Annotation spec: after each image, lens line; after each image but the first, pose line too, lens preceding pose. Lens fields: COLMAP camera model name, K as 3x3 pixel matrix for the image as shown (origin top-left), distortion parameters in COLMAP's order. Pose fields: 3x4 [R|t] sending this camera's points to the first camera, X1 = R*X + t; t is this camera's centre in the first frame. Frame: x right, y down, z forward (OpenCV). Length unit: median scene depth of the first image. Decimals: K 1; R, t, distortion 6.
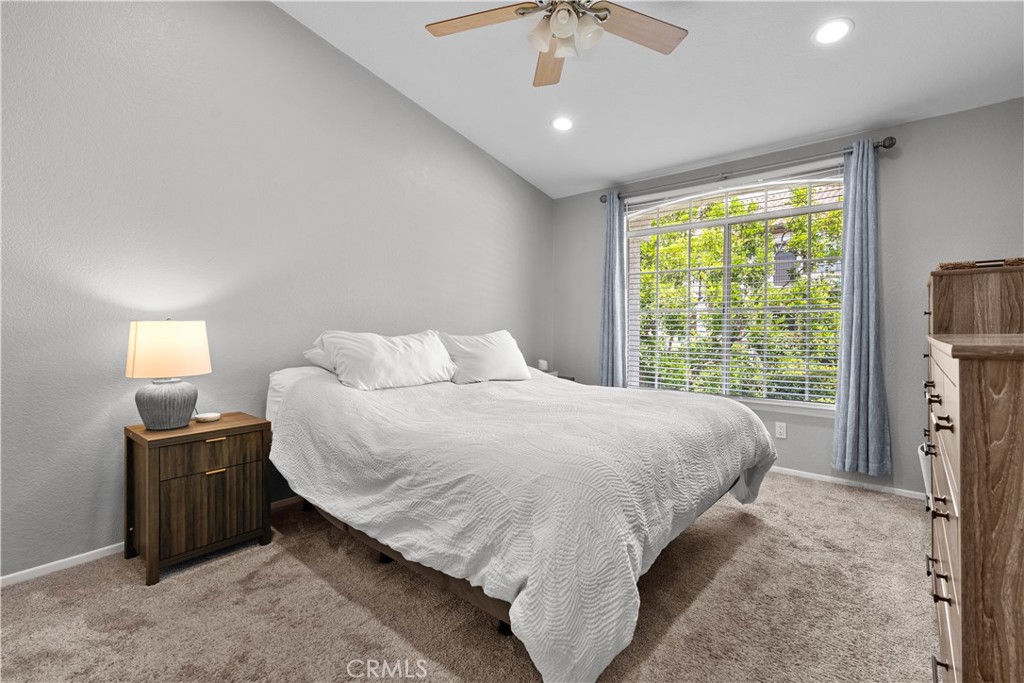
lens RADIAL K [[470.1, 0, 509.1], [0, 470.1, 333.1], [0, 0, 1]] dist [-0.007615, 0.002844]
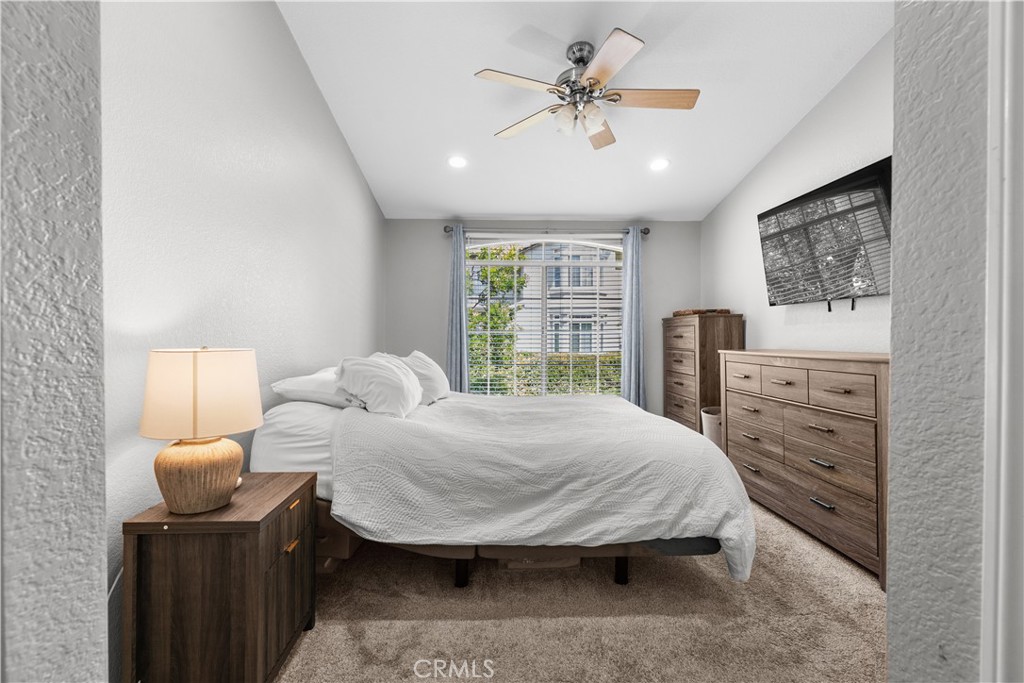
lens RADIAL K [[470.1, 0, 505.1], [0, 470.1, 341.0], [0, 0, 1]] dist [-0.007615, 0.002844]
pose [[0.727881, -0.007167, 0.685666, -0.998053], [0.013439, 0.999902, -0.003814, -0.035814], [-0.685572, 0.011991, 0.727907, 0.226007]]
